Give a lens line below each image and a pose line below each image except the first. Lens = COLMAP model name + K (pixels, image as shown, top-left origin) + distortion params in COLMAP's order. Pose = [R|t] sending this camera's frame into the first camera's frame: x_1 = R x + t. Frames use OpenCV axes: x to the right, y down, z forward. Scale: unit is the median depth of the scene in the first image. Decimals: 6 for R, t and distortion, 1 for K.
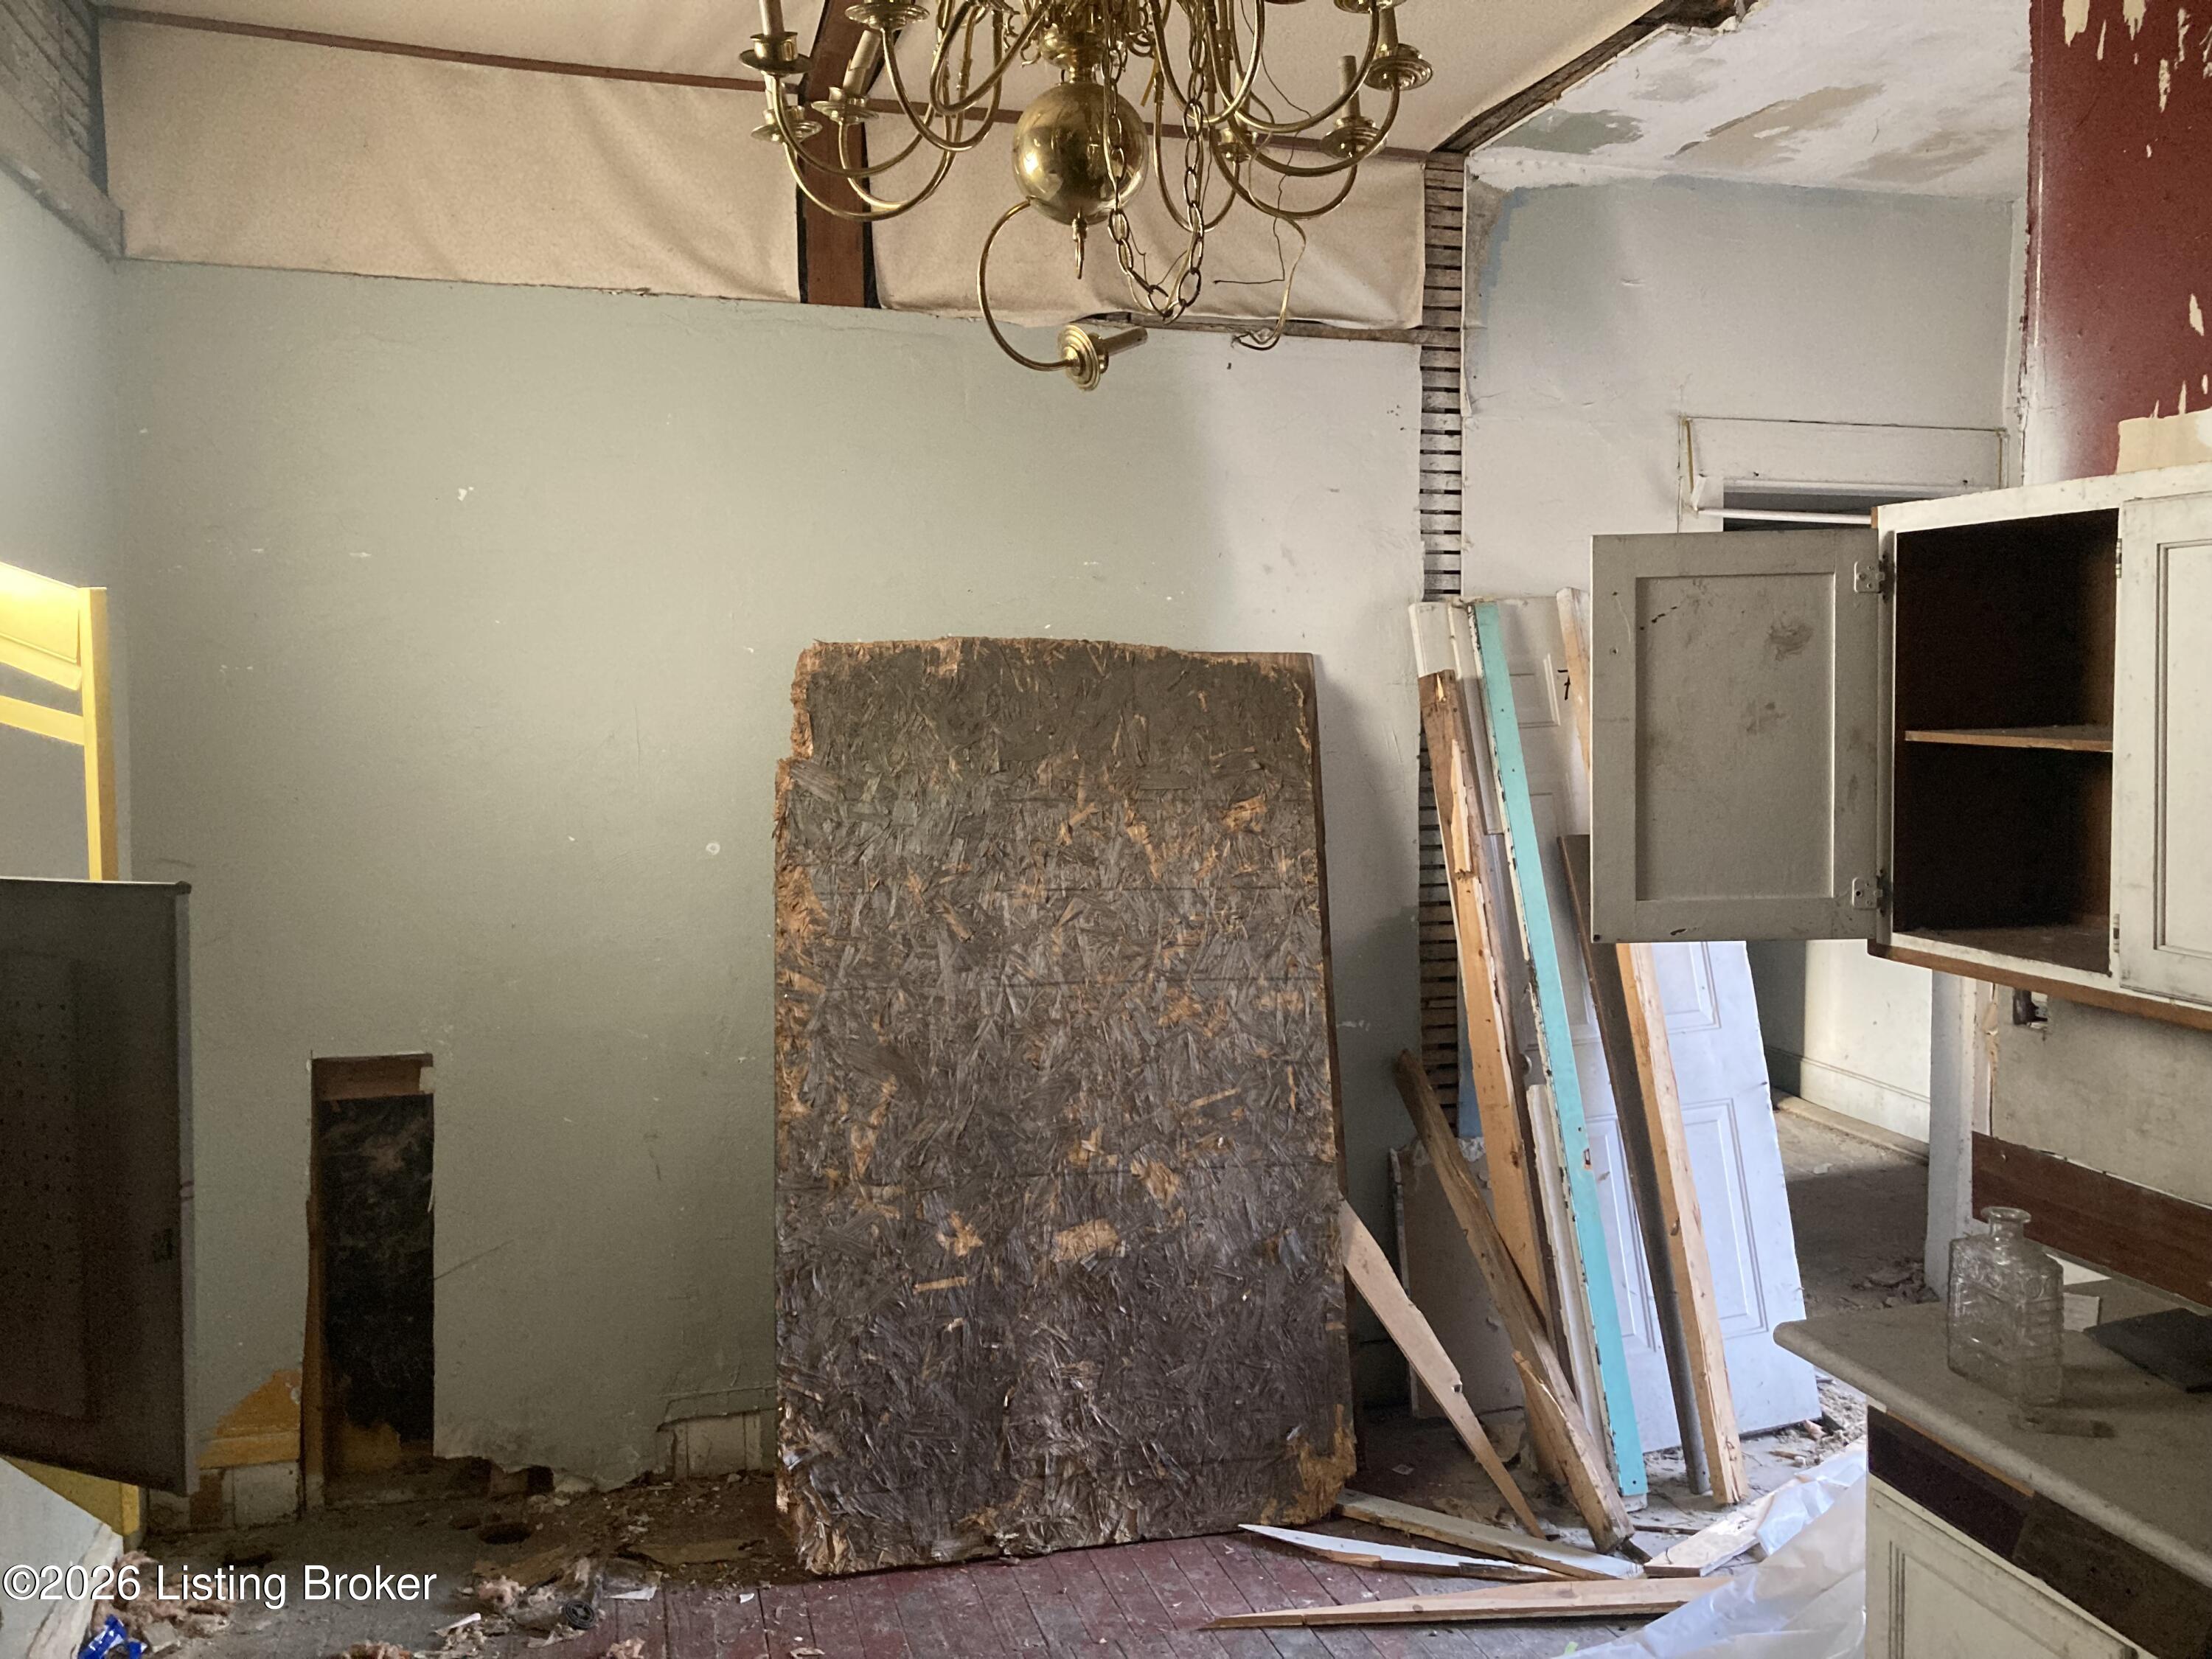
lens RADIAL K [[1825.3, 0, 1107.6], [0, 1825.3, 838.5], [0, 0, 1]] dist [0.005280, 0.004720]
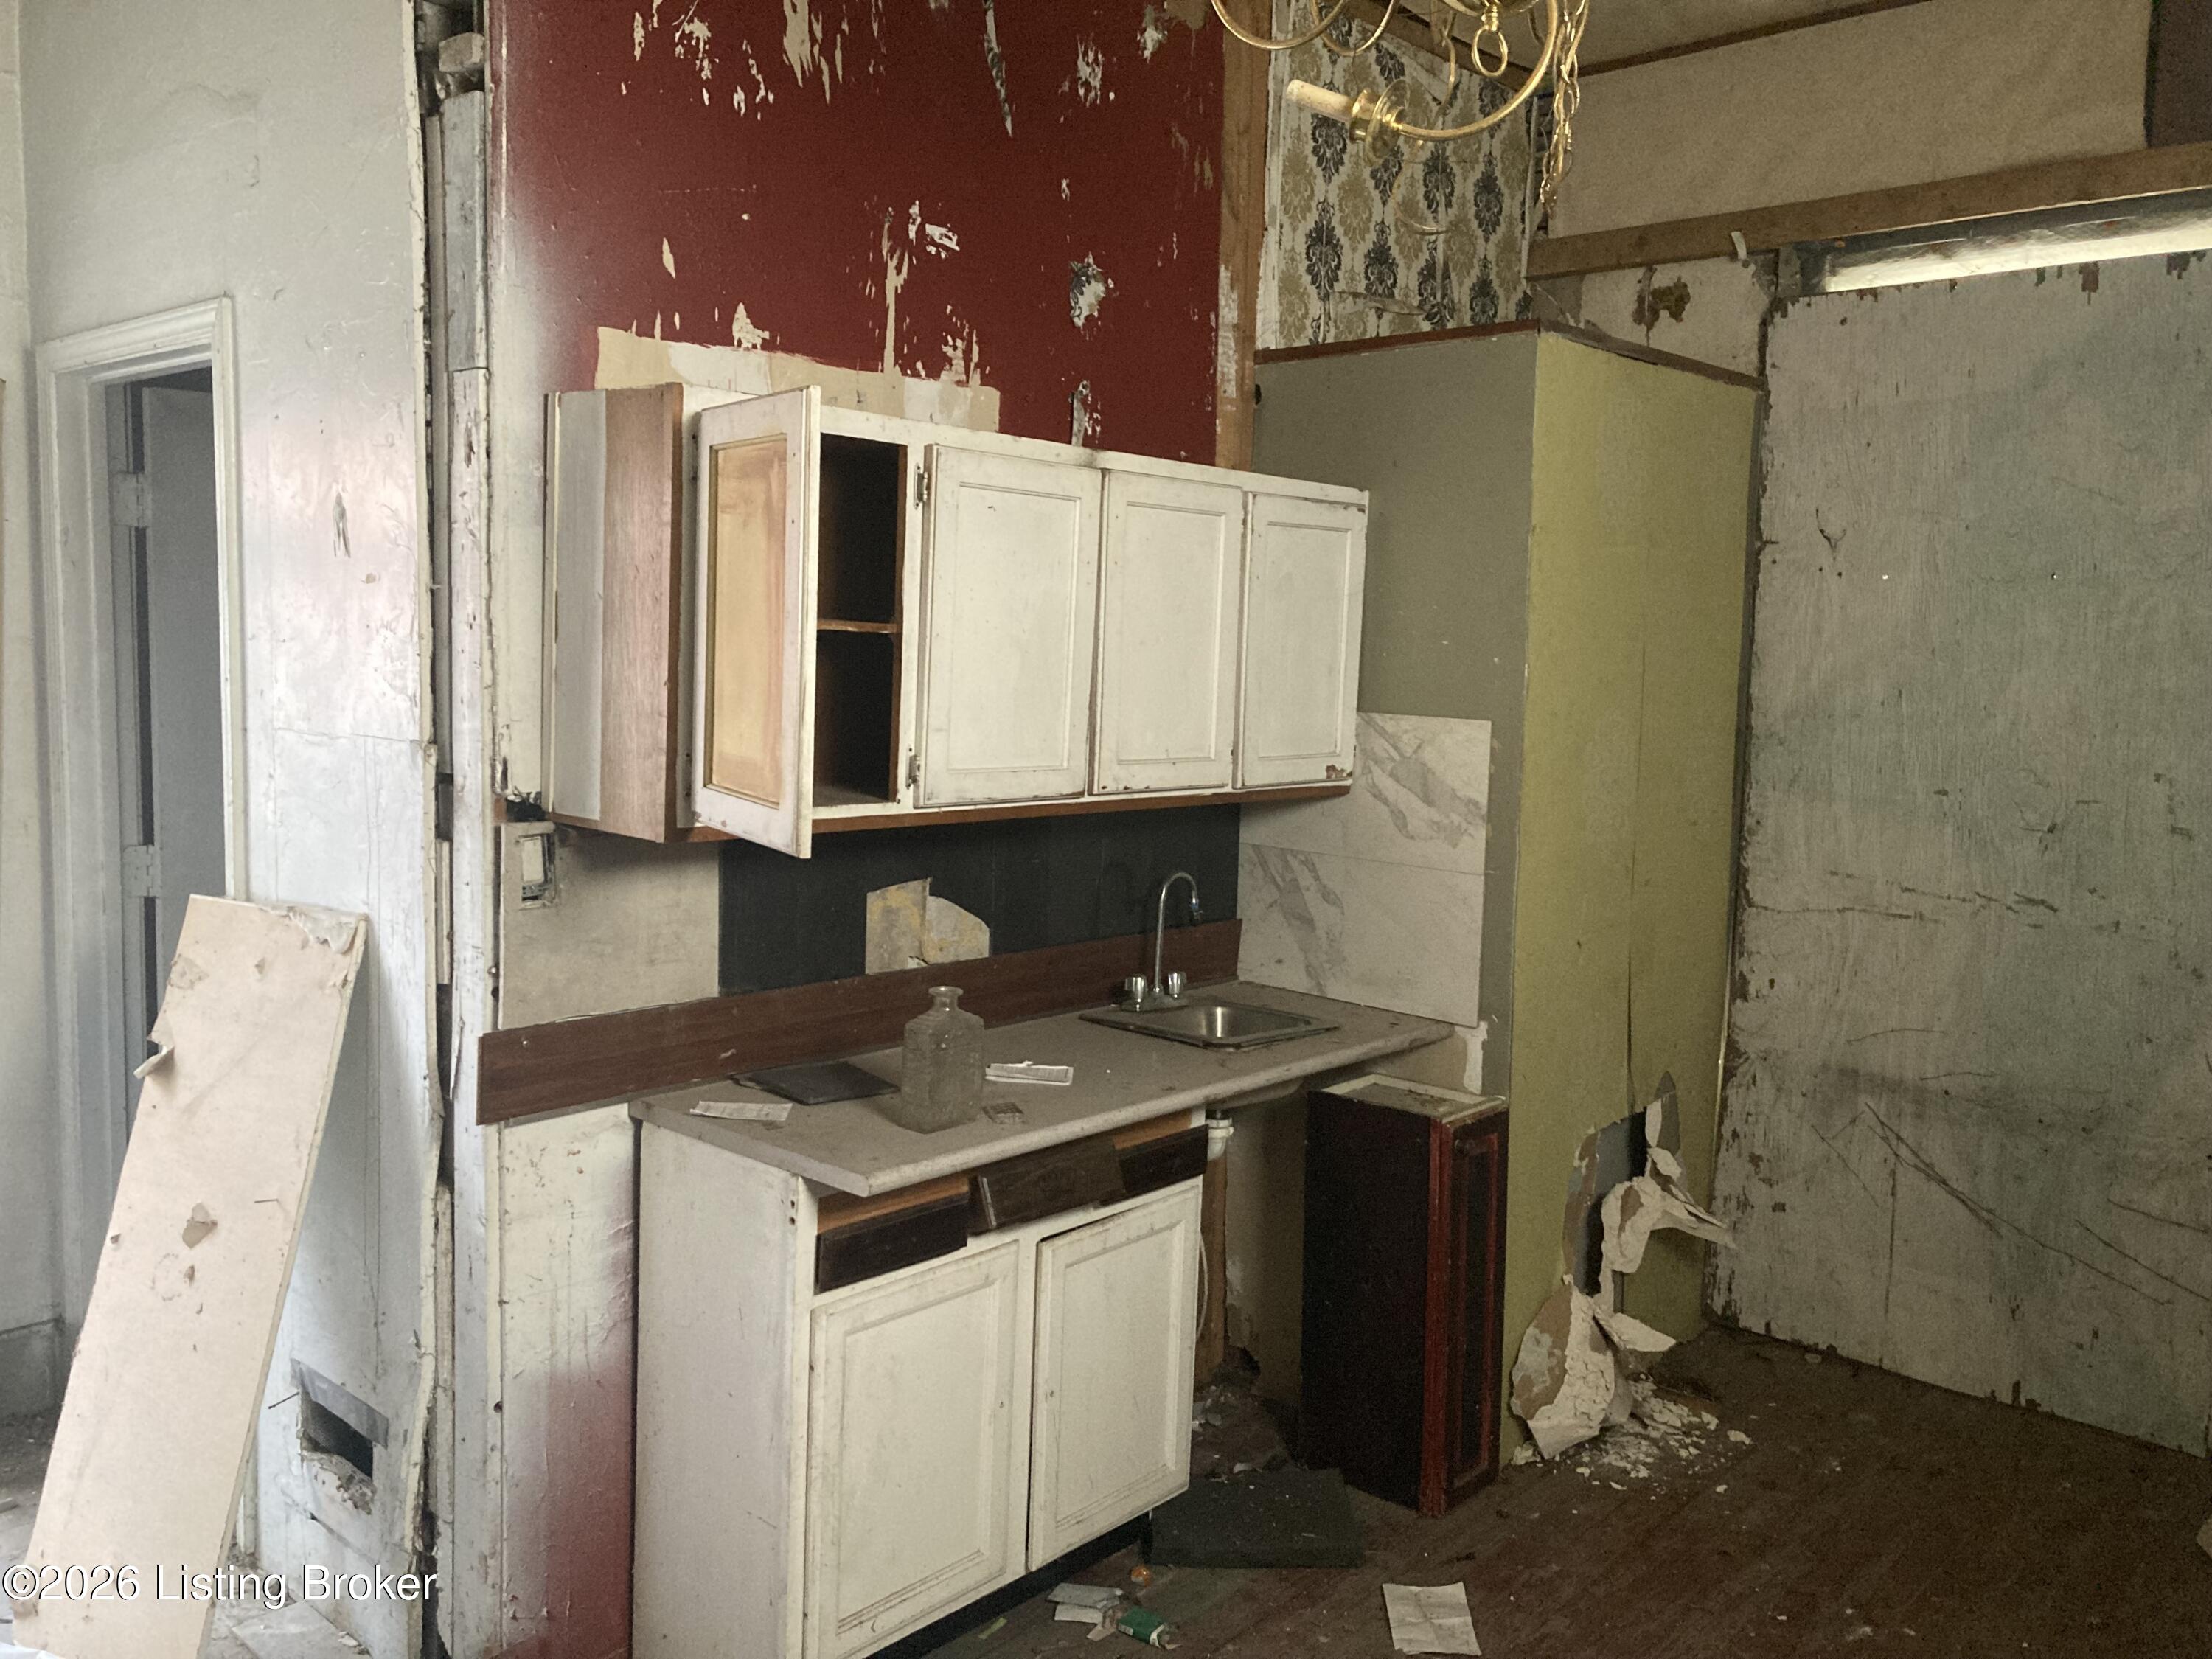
lens RADIAL K [[1825.3, 0, 1107.3], [0, 1825.3, 817.1], [0, 0, 1]] dist [0.005280, 0.004720]
pose [[-0.544685, -0.097850, 0.832913, -0.555311], [0.042503, 0.988673, 0.143944, -0.085957], [-0.837563, 0.113805, -0.534357, 1.395758]]
